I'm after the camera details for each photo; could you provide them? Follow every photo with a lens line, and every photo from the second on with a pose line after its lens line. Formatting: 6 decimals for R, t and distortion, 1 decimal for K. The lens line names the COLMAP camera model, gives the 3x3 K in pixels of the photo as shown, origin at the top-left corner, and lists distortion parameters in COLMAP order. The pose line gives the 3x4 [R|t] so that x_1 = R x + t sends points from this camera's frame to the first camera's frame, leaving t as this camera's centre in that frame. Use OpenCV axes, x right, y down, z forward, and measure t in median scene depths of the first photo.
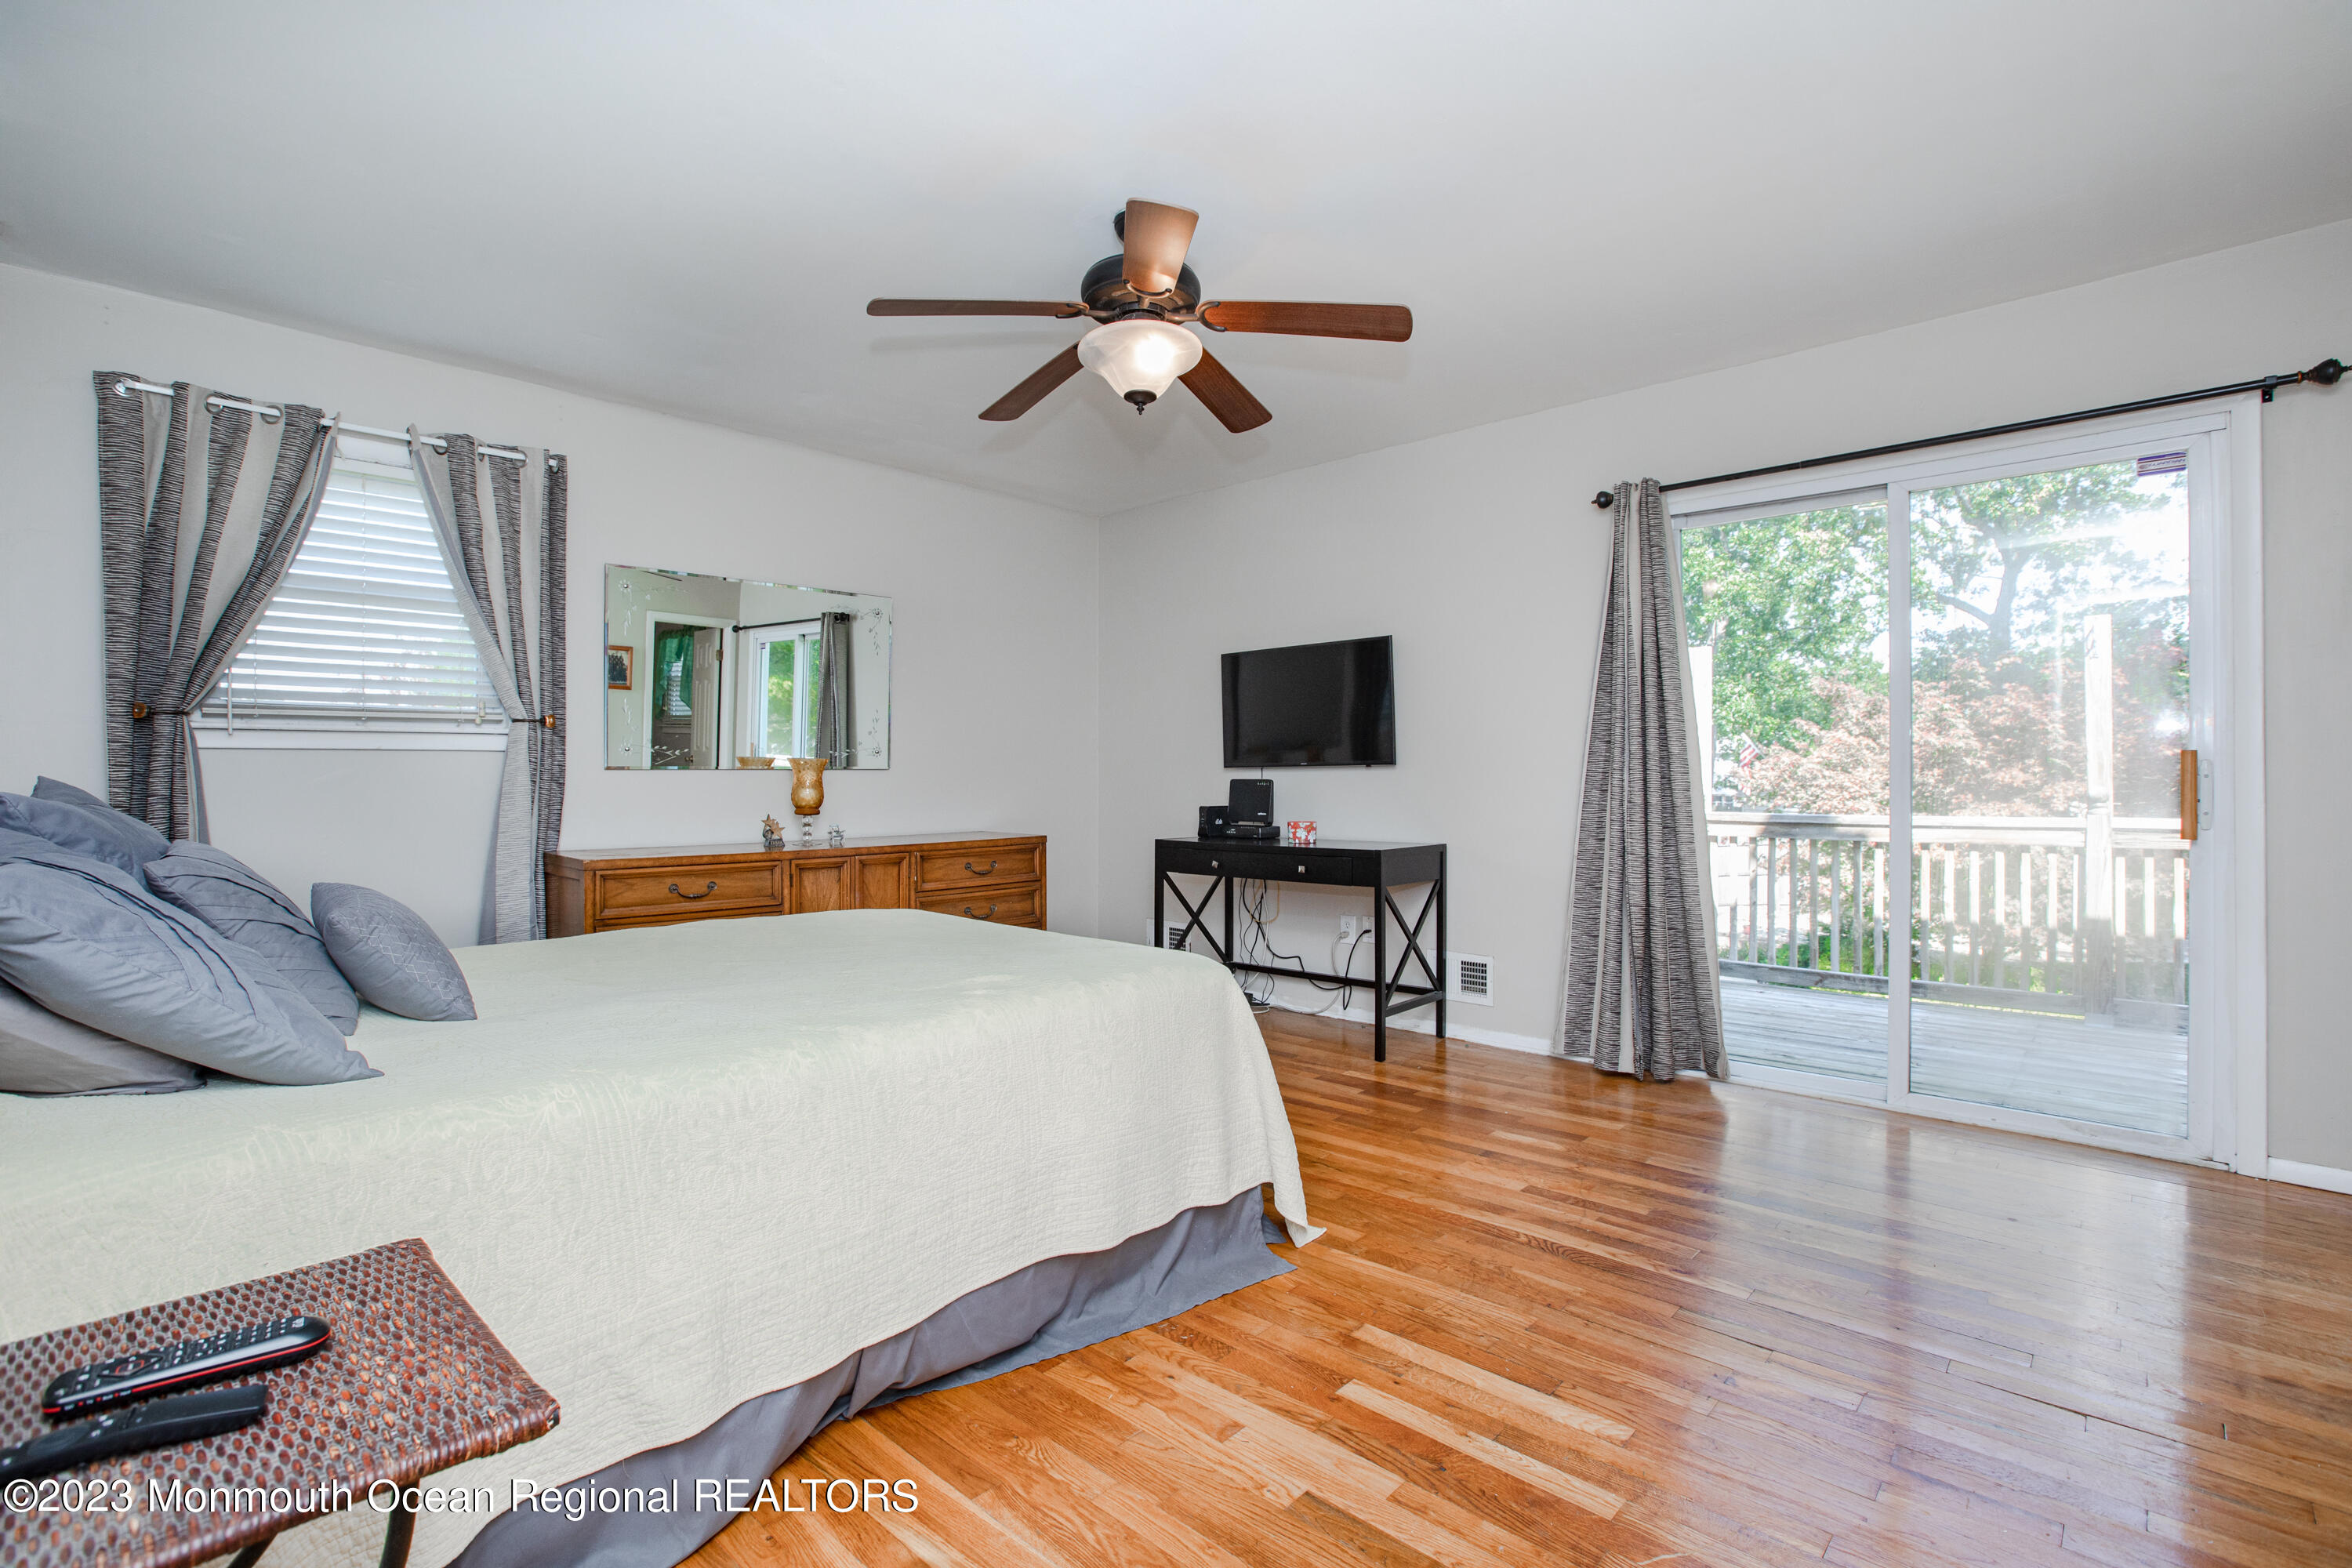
lens RADIAL K [[1067.6, 0, 1164.7], [0, 1067.6, 783.8], [0, 0, 1]] dist [-0.043622, 0.008026]
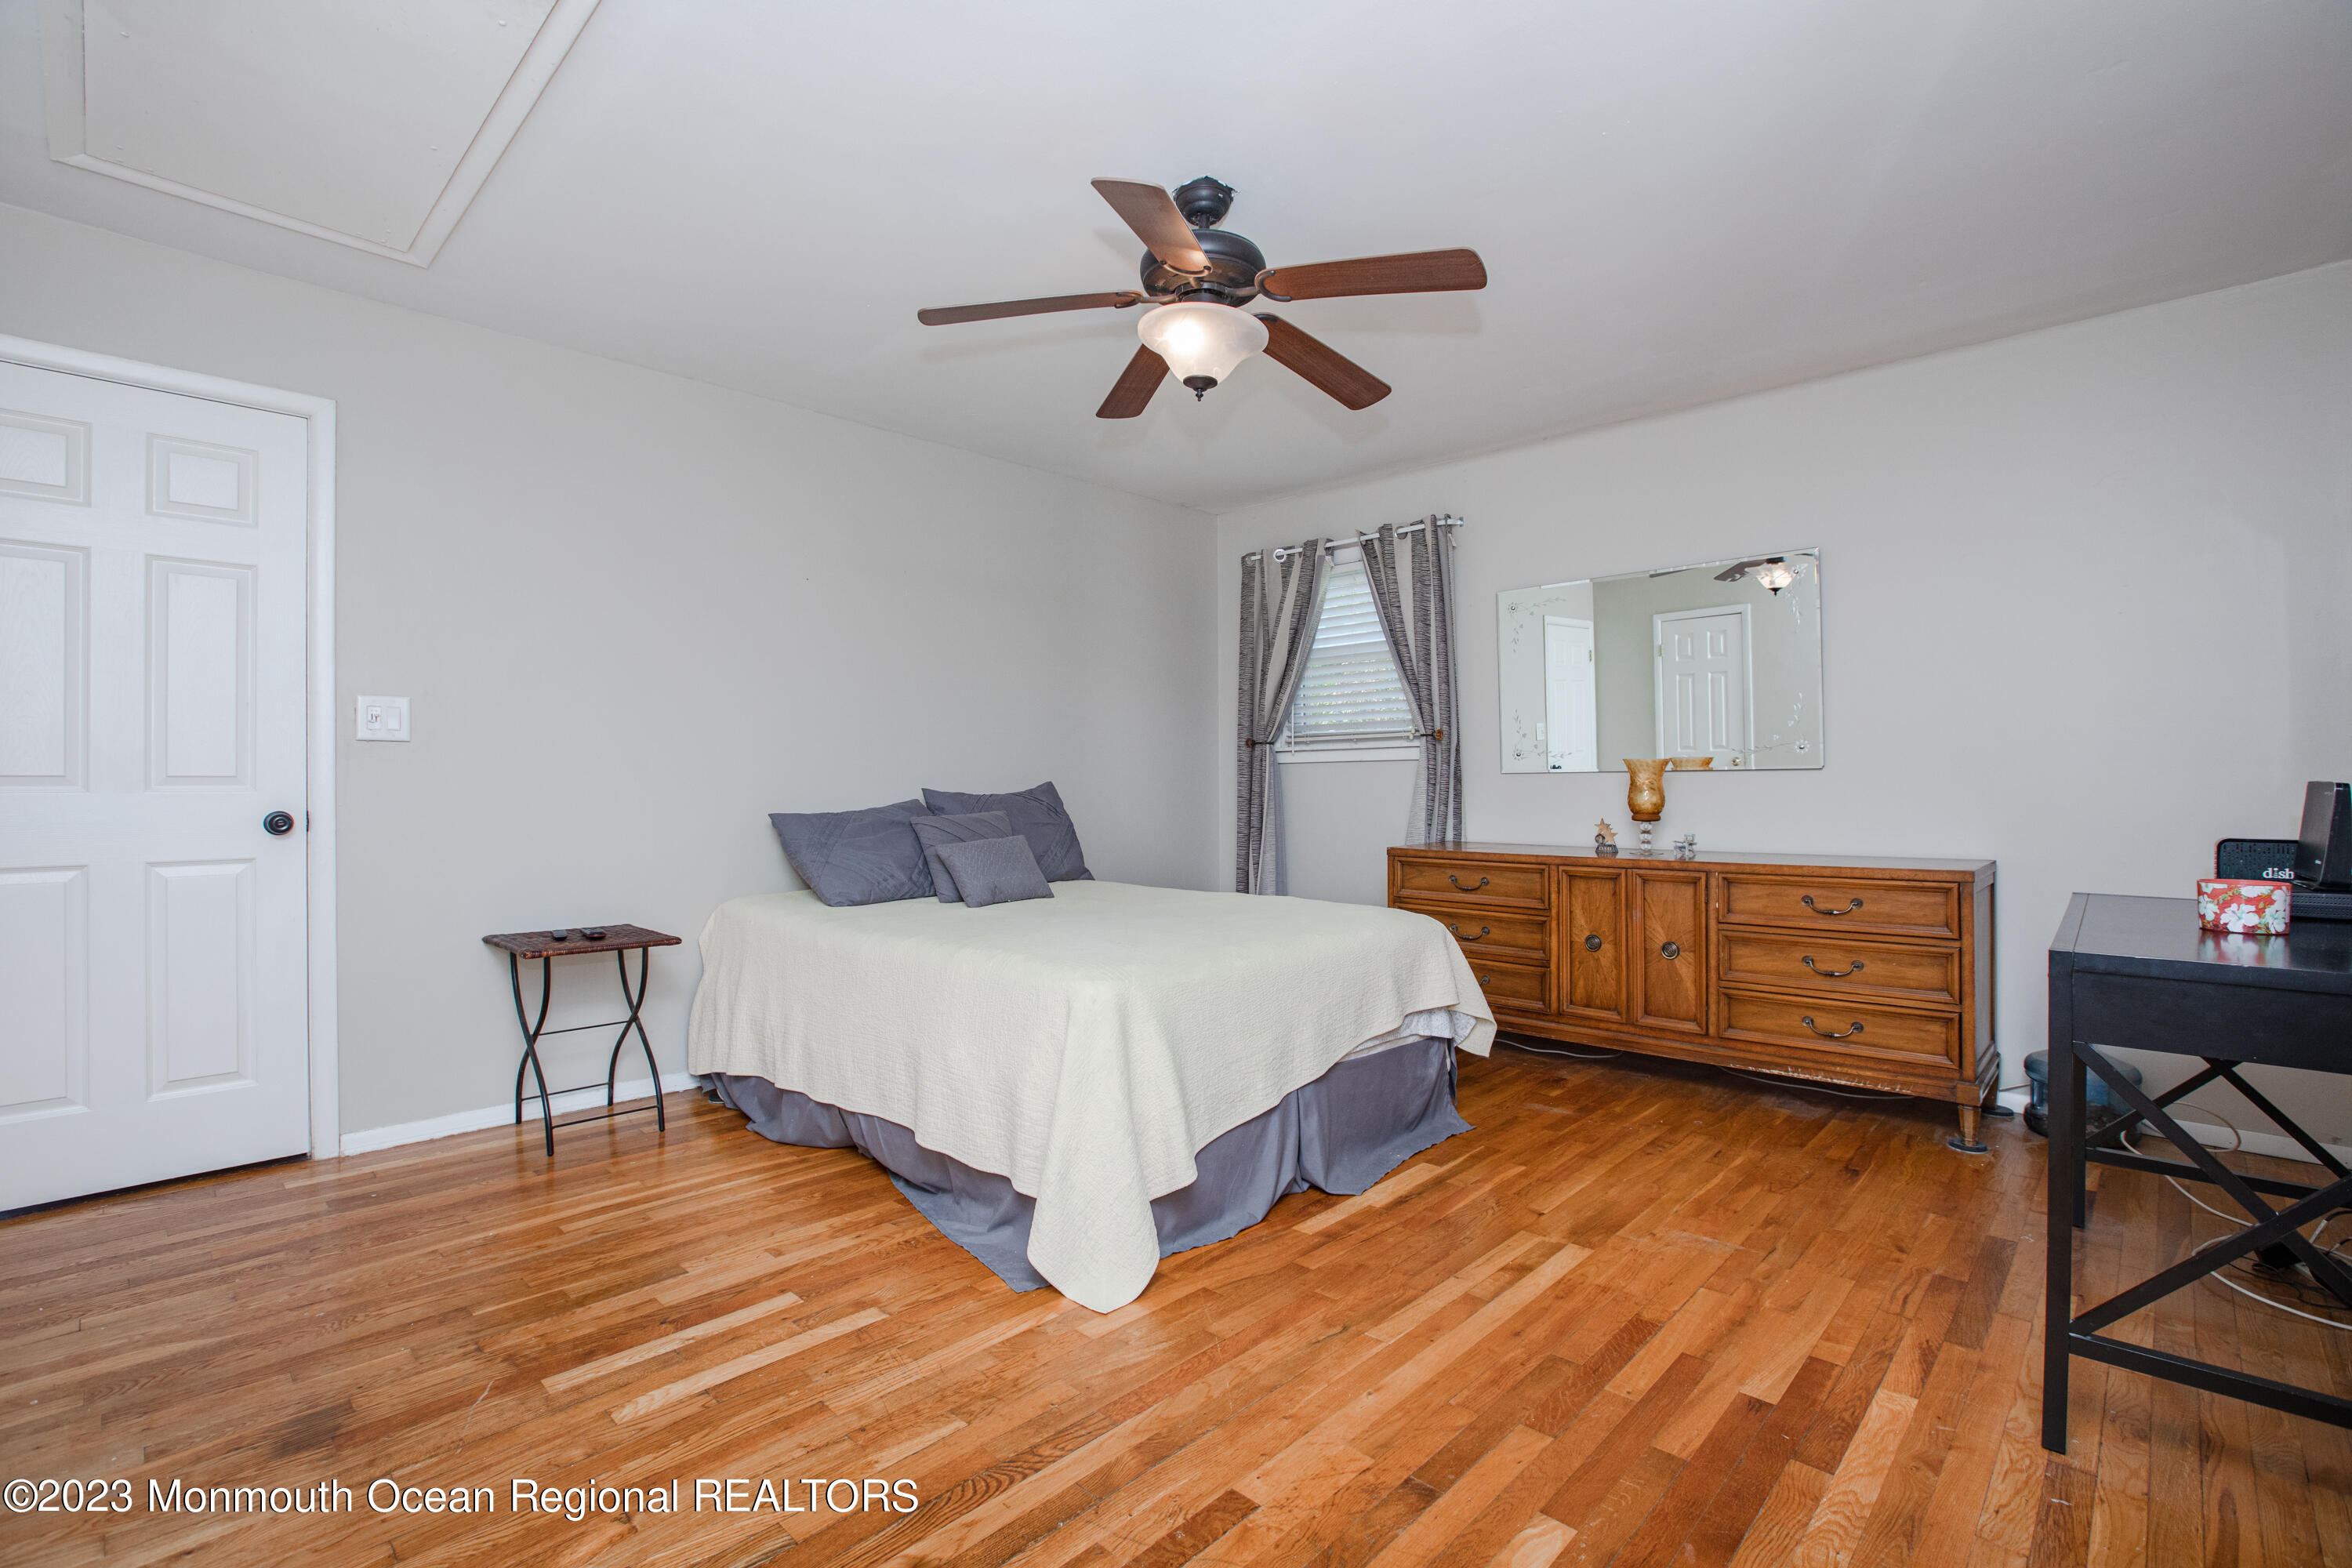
lens RADIAL K [[1067.6, 0, 1169.4], [0, 1067.6, 770.4], [0, 0, 1]] dist [-0.043622, 0.008026]
pose [[-0.007321, -0.009262, -0.999930, 0.747310], [-0.002677, 0.999954, -0.009243, -0.005650], [0.999970, 0.002609, -0.007346, 0.785551]]
